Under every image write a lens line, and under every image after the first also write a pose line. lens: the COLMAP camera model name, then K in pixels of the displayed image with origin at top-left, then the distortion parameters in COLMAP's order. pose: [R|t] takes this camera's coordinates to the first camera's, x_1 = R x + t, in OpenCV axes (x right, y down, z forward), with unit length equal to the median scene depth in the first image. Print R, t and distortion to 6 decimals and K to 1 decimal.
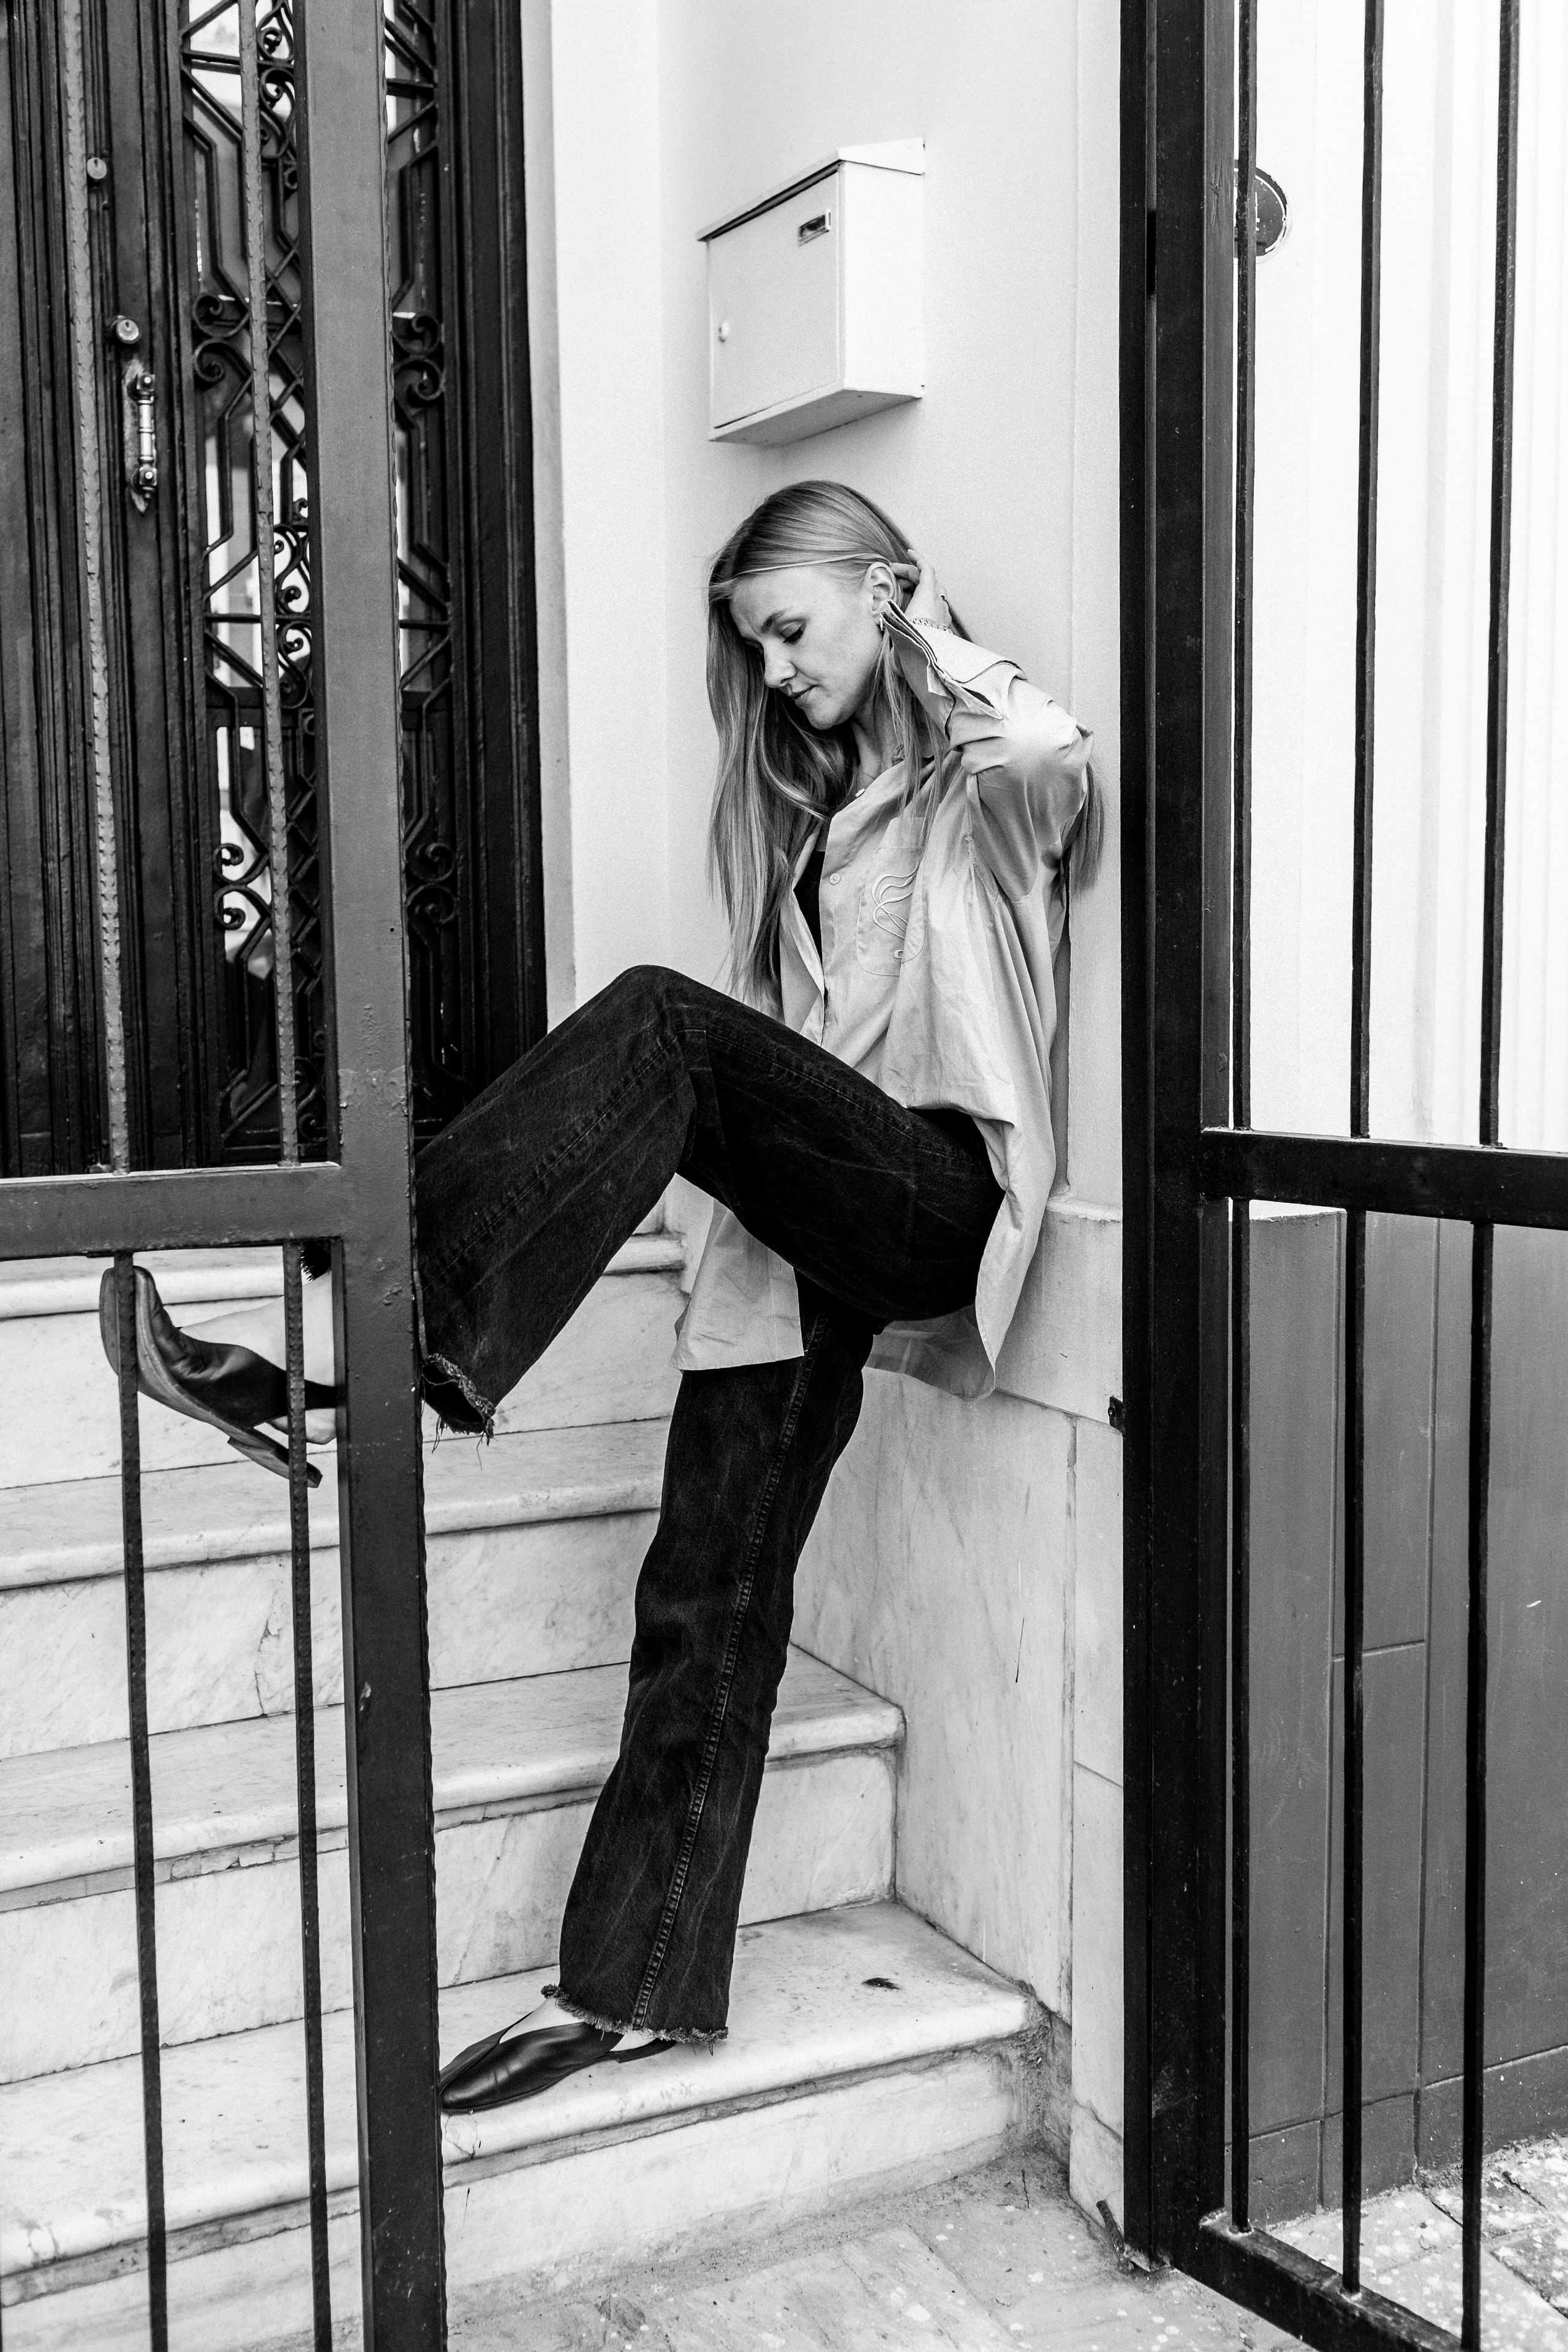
lens RADIAL K [[2360.6, 0, 784.5], [0, 2360.6, 1134.7], [0, 0, 1]] dist [-0.002186, 0.013134]
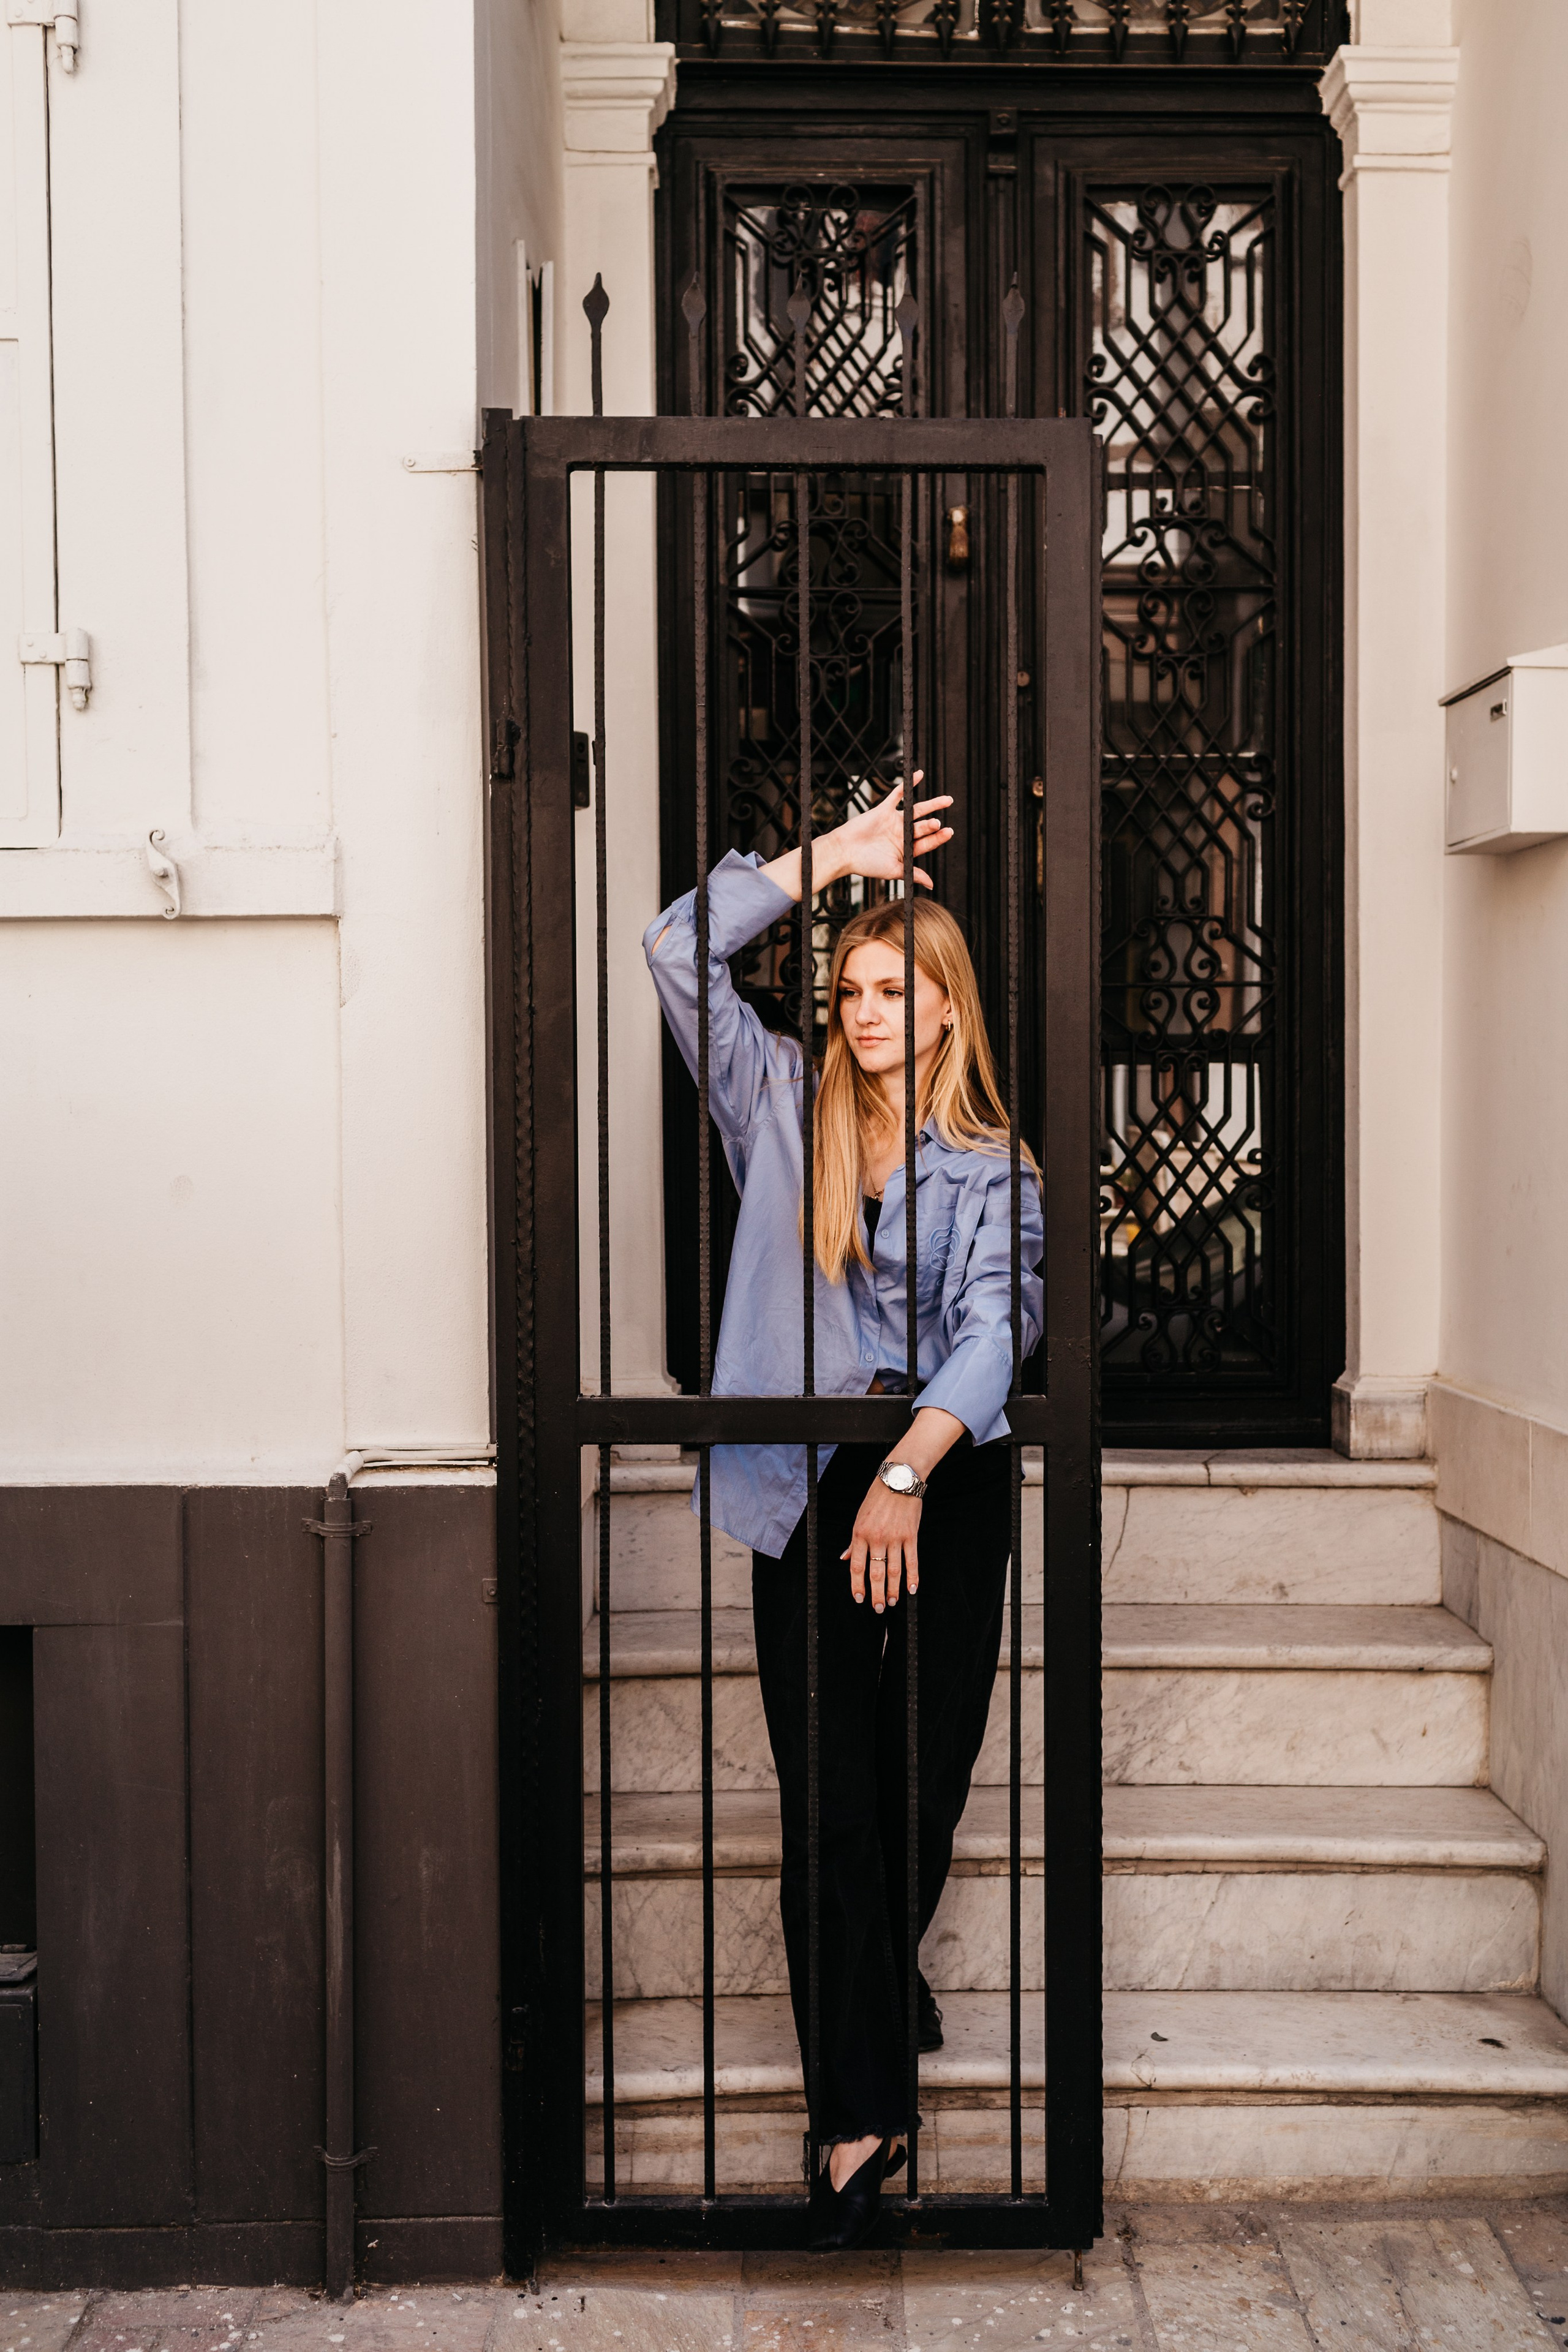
lens RADIAL K [[2404.7, 0, 847.4], [0, 2404.7, 1232.6], [0, 0, 1]] dist [-0.000897, 0.004276]
pose [[0.902223, 0.027153, -0.430415, 0.279201], [-0.046137, 0.998366, -0.033728, -0.027064], [0.428796, 0.050288, 0.902001, -0.377587]]
